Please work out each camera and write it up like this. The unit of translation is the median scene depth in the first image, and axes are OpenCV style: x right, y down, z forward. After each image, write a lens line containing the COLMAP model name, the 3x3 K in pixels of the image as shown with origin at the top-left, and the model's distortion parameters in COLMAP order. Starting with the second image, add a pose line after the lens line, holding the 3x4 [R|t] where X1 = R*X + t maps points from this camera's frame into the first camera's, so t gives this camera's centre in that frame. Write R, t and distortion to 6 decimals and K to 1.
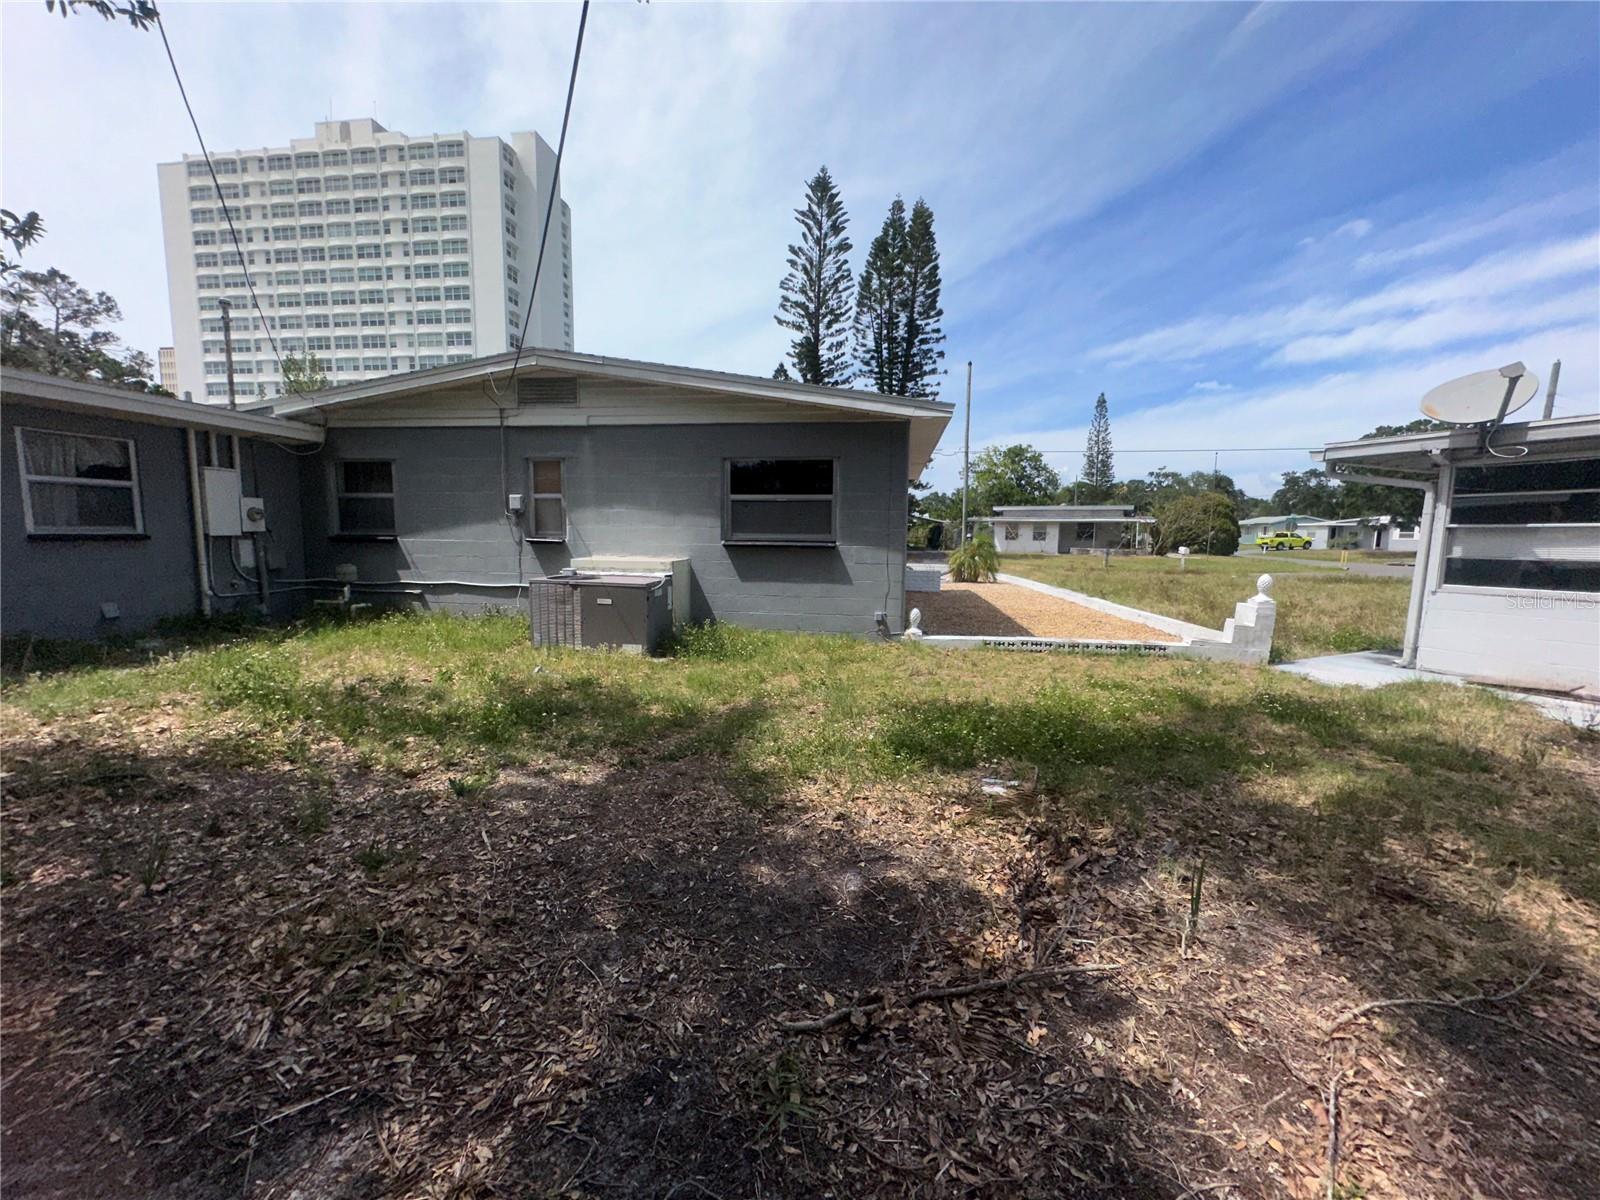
lens RADIAL K [[637.1, 0, 801.0], [0, 637.1, 605.6], [0, 0, 1]] dist [-0.001982, 0.000641]
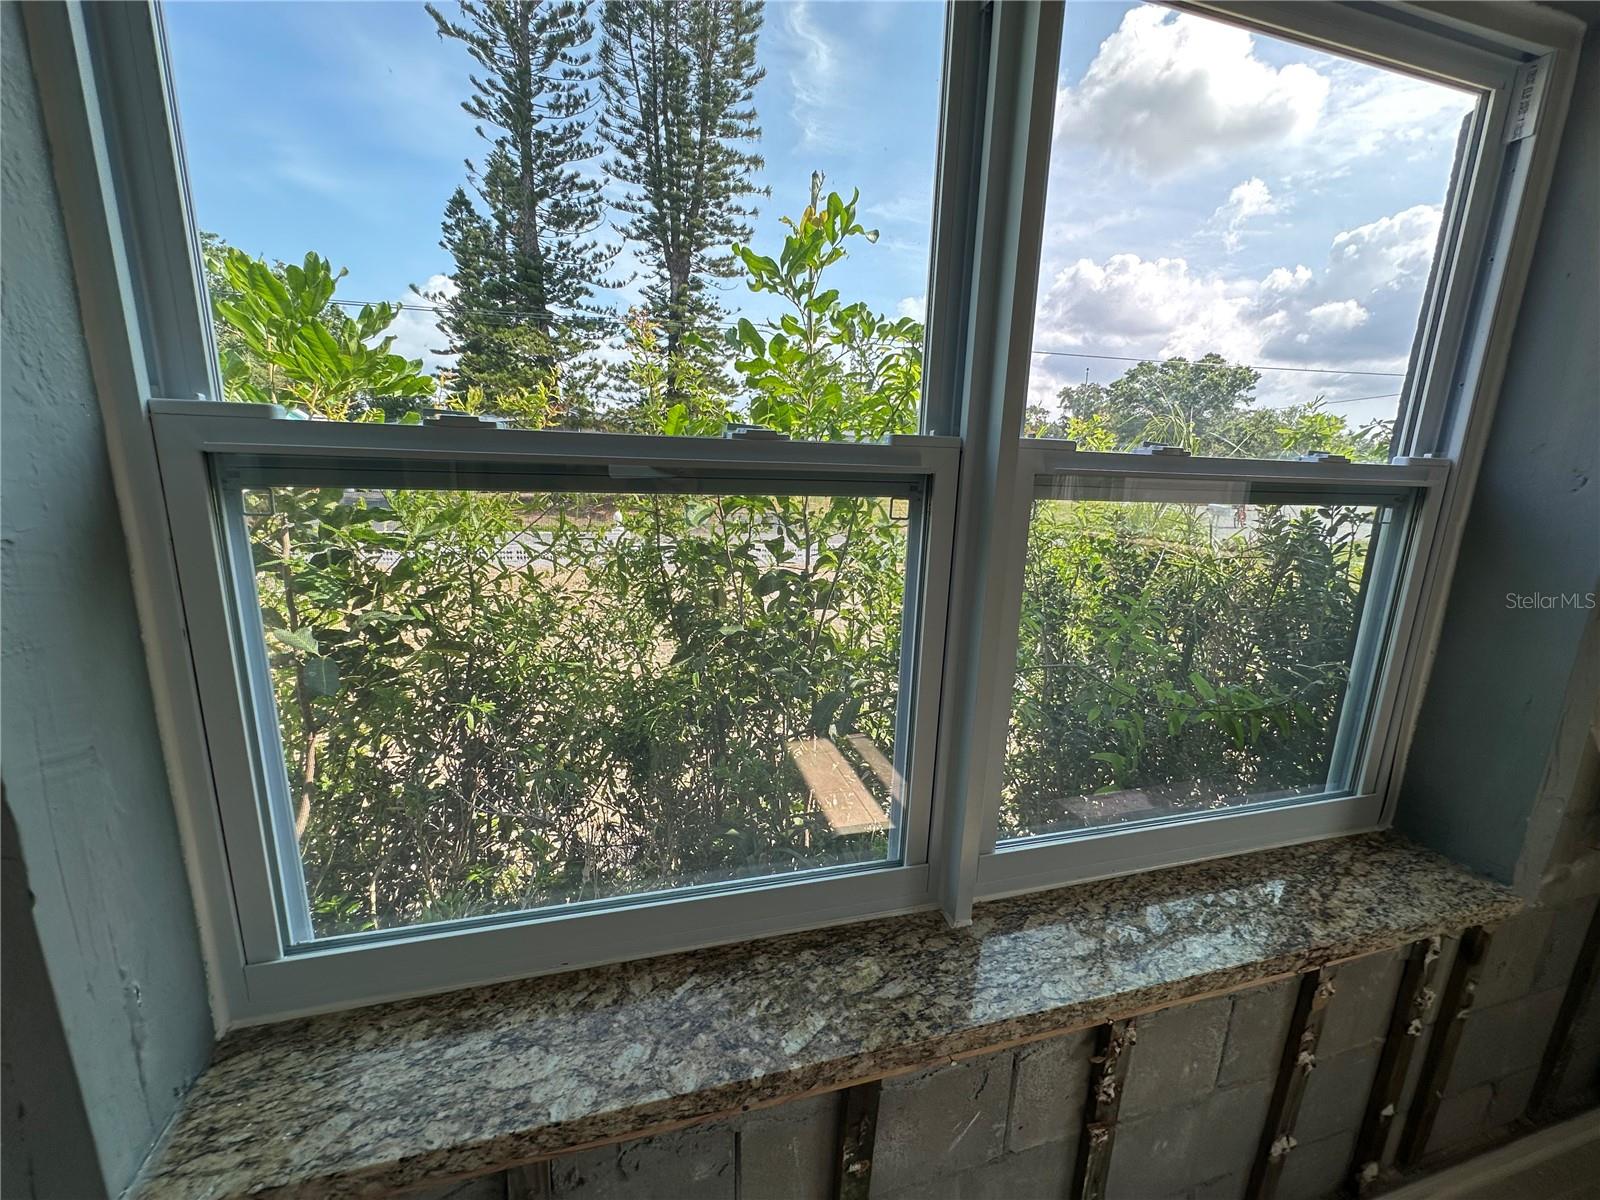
lens RADIAL K [[637.1, 0, 801.3], [0, 637.1, 603.2], [0, 0, 1]] dist [-0.001982, 0.000641]
pose [[0.912733, -0.076021, 0.401423, -0.010699], [0.031795, 0.992773, 0.115719, -0.052891], [-0.407319, -0.092857, 0.908553, 0.405704]]
